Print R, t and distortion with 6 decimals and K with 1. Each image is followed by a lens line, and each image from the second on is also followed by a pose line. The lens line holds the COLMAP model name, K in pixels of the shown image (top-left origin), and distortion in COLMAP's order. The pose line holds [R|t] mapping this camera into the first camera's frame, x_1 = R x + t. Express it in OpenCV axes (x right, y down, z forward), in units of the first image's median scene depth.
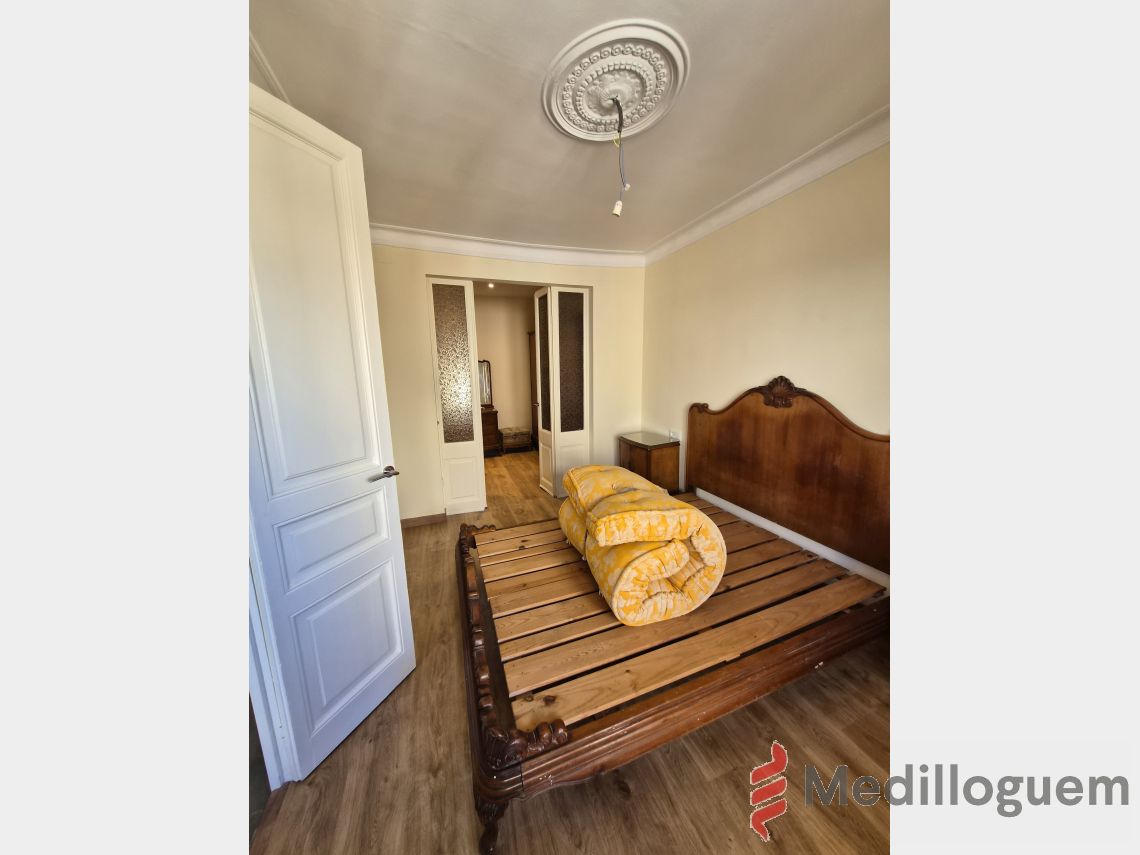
lens RADIAL K [[335.5, 0, 565.4], [0, 335.5, 425.2], [0, 0, 1]] dist [-0.000338, -0.000073]
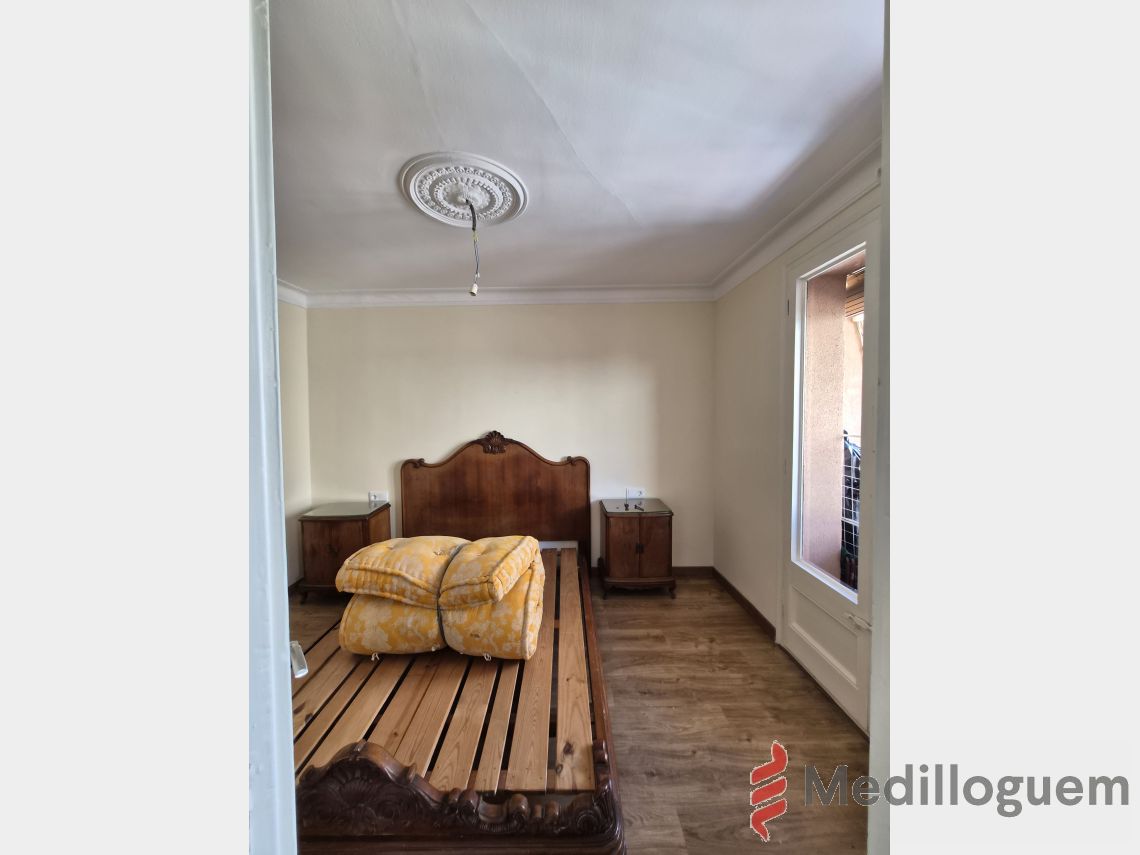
lens RADIAL K [[335.5, 0, 562.2], [0, 335.5, 426.1], [0, 0, 1]] dist [-0.000338, -0.000073]
pose [[0.348582, -0.013967, 0.937174, -0.557804], [0.166239, 0.984957, -0.047153, -0.056619], [-0.922418, 0.172232, 0.345661, 0.279042]]
